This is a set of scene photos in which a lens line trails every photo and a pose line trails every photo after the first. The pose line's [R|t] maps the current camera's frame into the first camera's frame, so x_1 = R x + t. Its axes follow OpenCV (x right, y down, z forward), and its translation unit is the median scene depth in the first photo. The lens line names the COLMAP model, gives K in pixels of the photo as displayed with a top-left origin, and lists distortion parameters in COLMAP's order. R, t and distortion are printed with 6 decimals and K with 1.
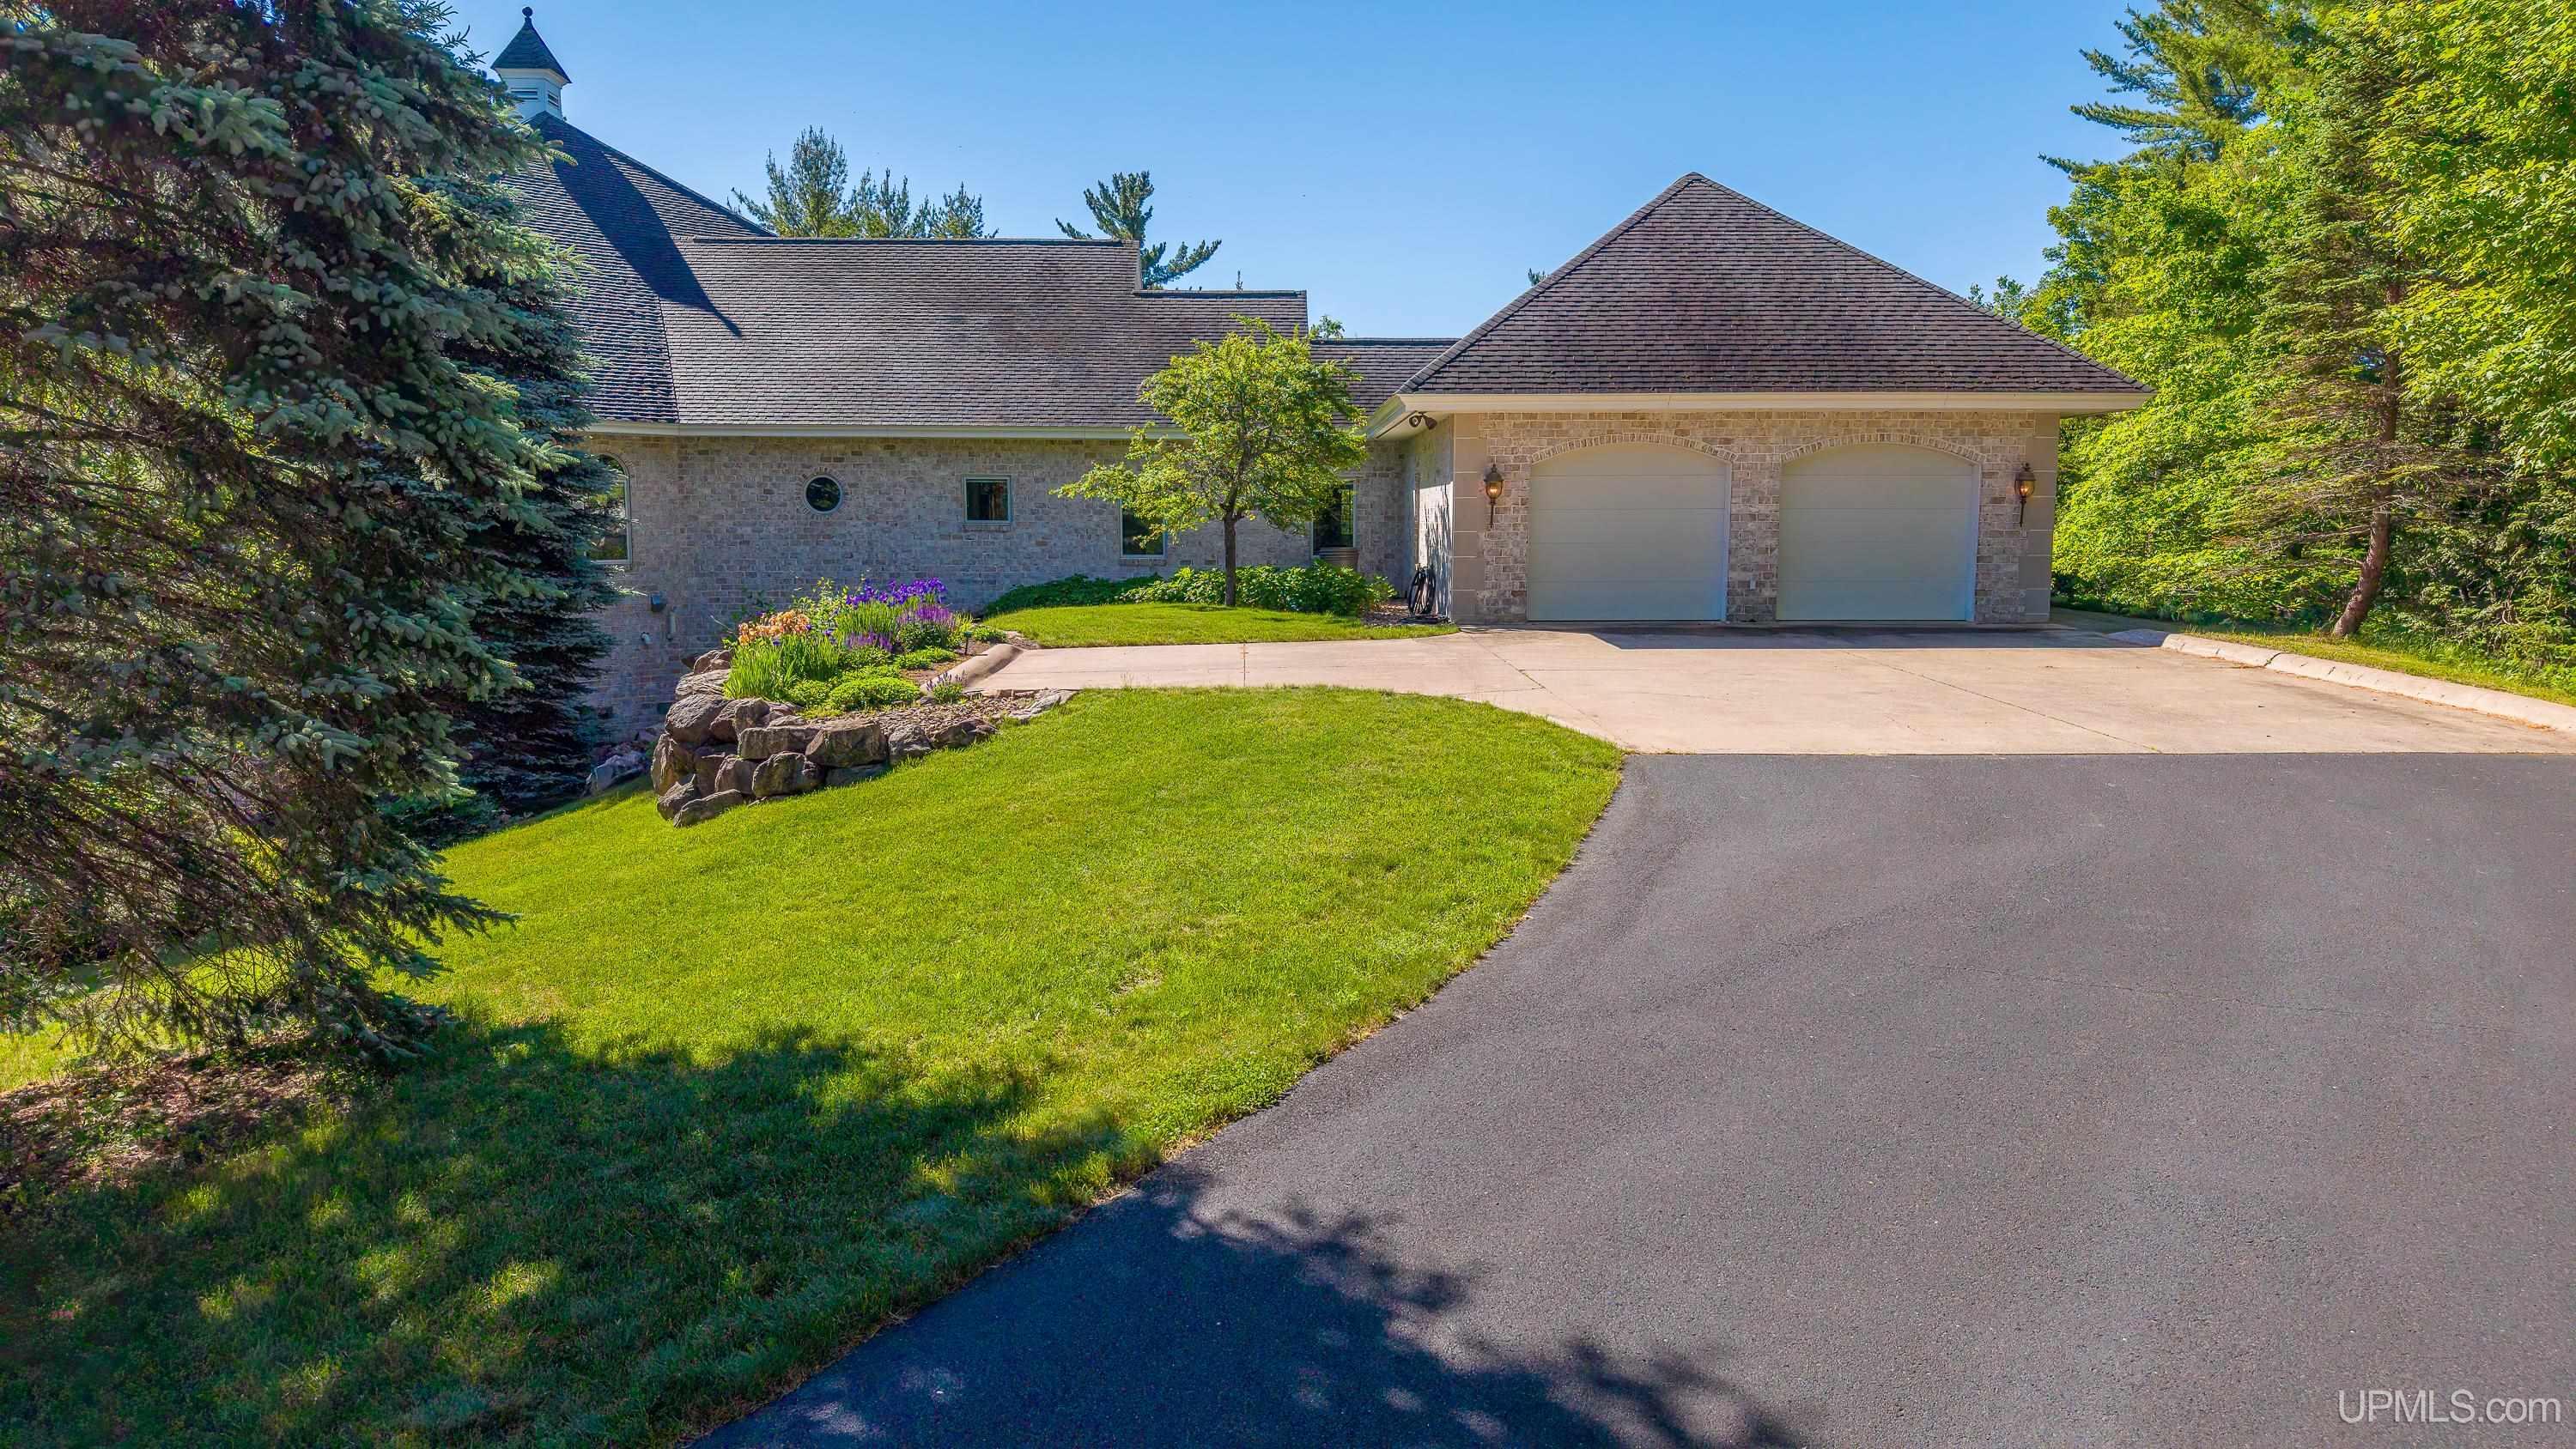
lens RADIAL K [[1785.0, 0, 1288.0], [0, 1785.0, 724.5], [0, 0, 1]] dist [0.012071, 0.002784]
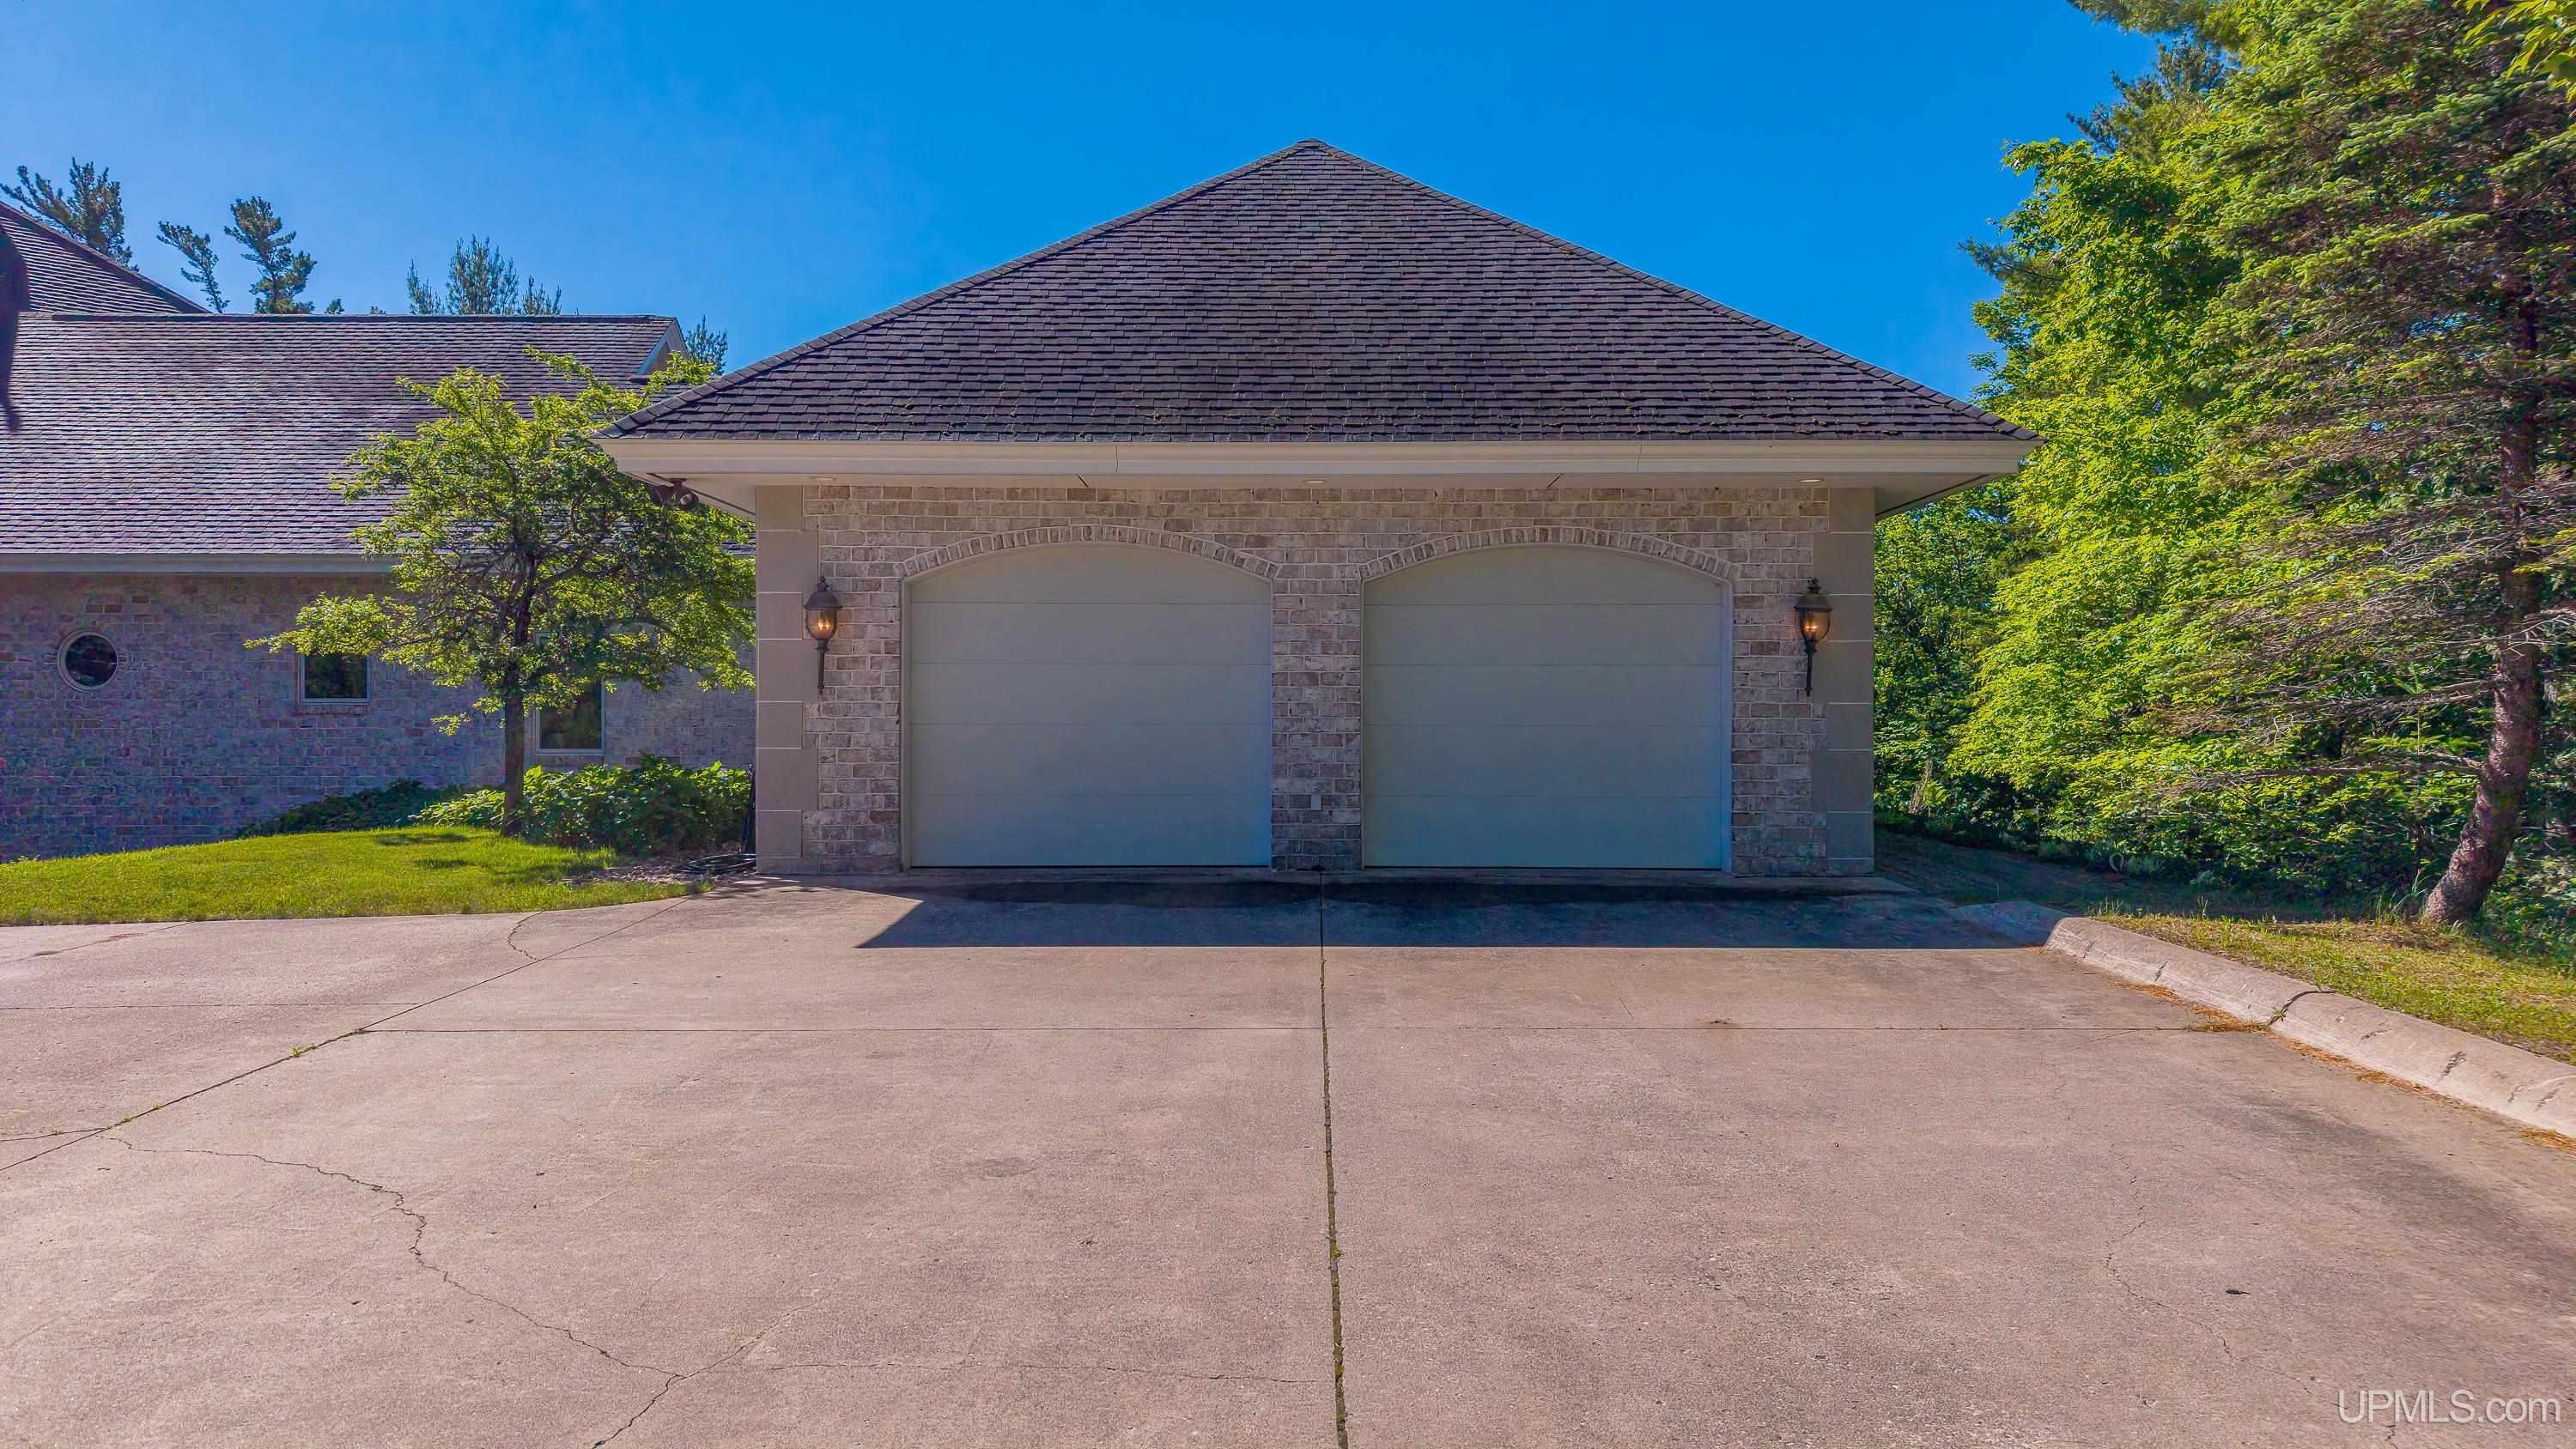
lens RADIAL K [[1730.2, 0, 1288.0], [0, 1730.2, 724.5], [0, 0, 1]] dist [0.074820, -0.134480]
pose [[0.999608, 0.000550, -0.028007, 0.267198], [-0.003736, 0.993493, -0.113834, -0.041924], [0.027762, 0.113894, 0.993105, 0.476198]]
